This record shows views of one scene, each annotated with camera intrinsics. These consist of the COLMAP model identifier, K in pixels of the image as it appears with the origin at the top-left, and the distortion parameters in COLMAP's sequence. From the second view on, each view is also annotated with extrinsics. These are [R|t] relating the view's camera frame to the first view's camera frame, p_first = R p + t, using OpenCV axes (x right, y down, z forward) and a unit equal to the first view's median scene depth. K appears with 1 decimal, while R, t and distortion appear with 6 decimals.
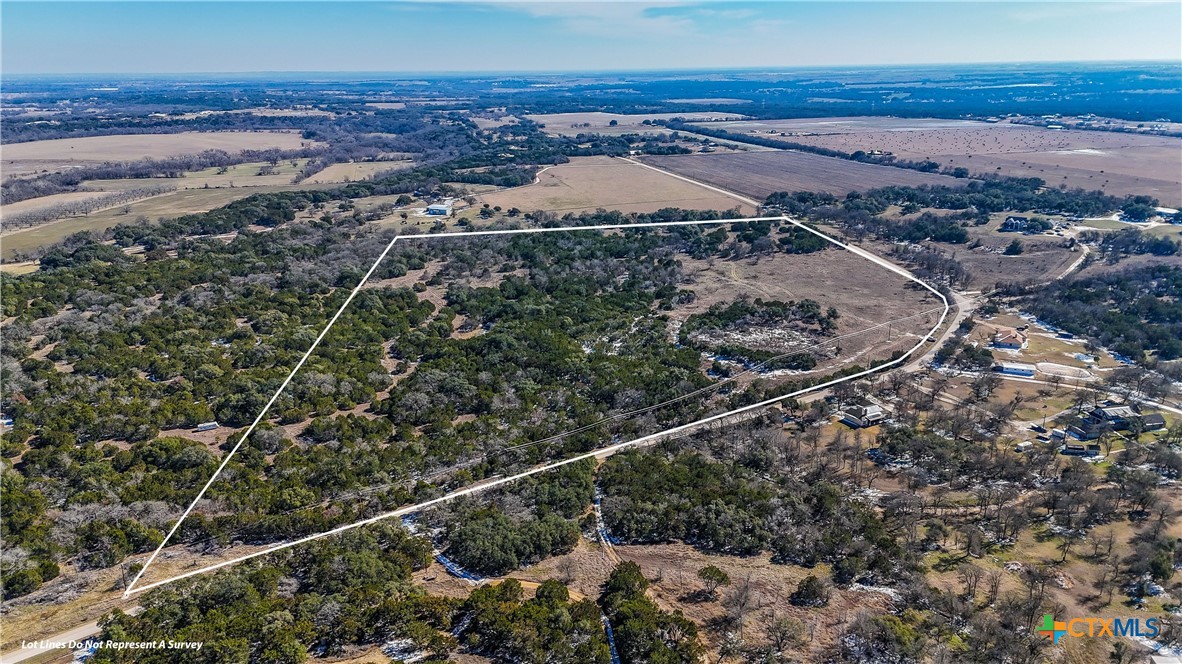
lens RADIAL K [[854.8, 0, 586.5], [0, 854.8, 332.4], [0, 0, 1]] dist [0.080567, -0.085757]
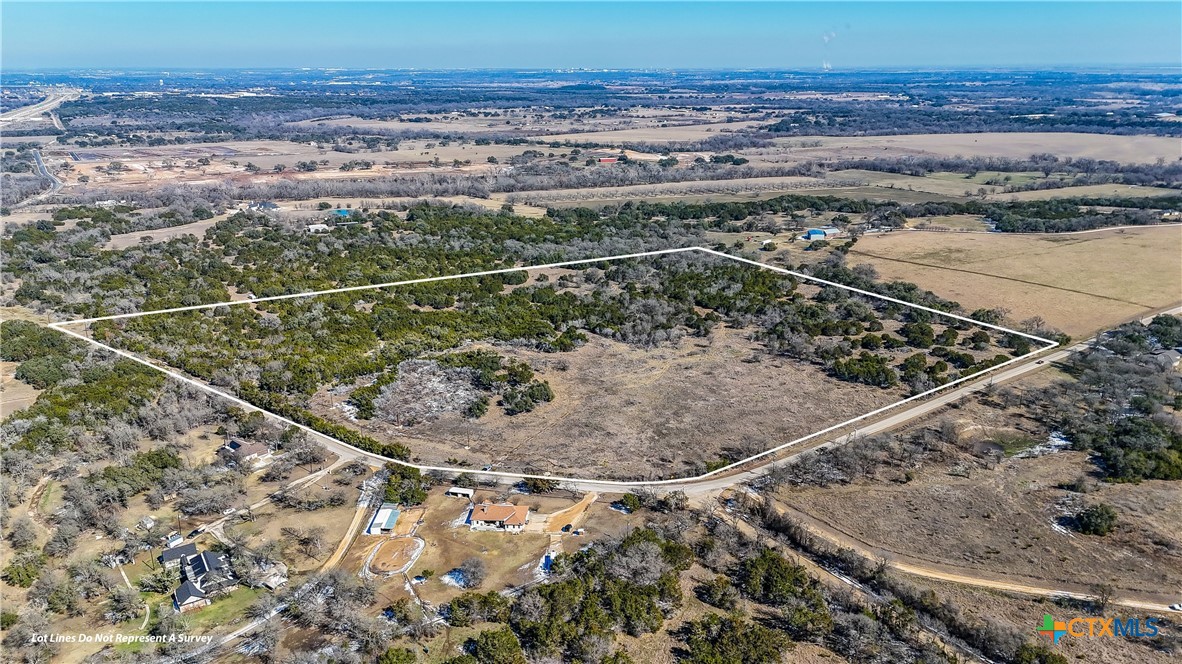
lens RADIAL K [[854.8, 0, 586.5], [0, 854.8, 332.4], [0, 0, 1]] dist [0.080567, -0.085757]
pose [[0.331947, 0.287762, -0.898334, 0.798368], [-0.276117, 0.940262, 0.199164, -0.208943], [0.901982, 0.181933, 0.391573, 0.569503]]
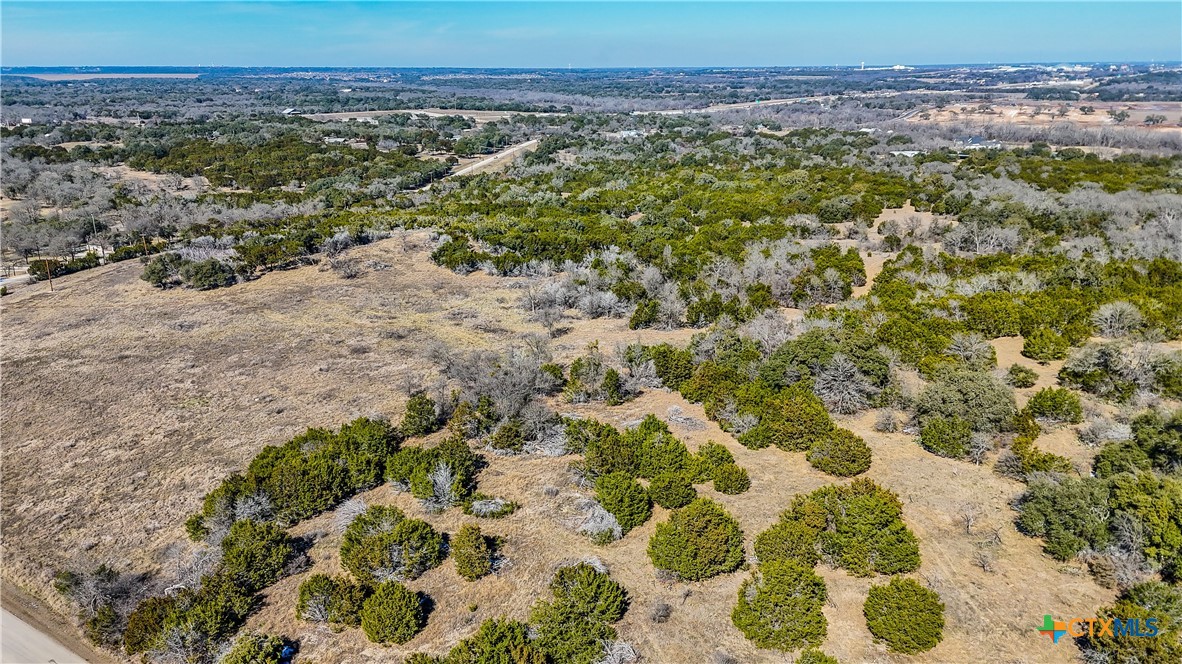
lens RADIAL K [[868.3, 0, 591.0], [0, 868.3, 332.0], [0, 0, 1]] dist [0.036224, 0.000632]
pose [[-0.749259, 0.209499, -0.628268, 0.333503], [-0.179669, 0.848772, 0.497298, -0.237283], [0.637440, 0.485485, -0.598310, 1.182311]]
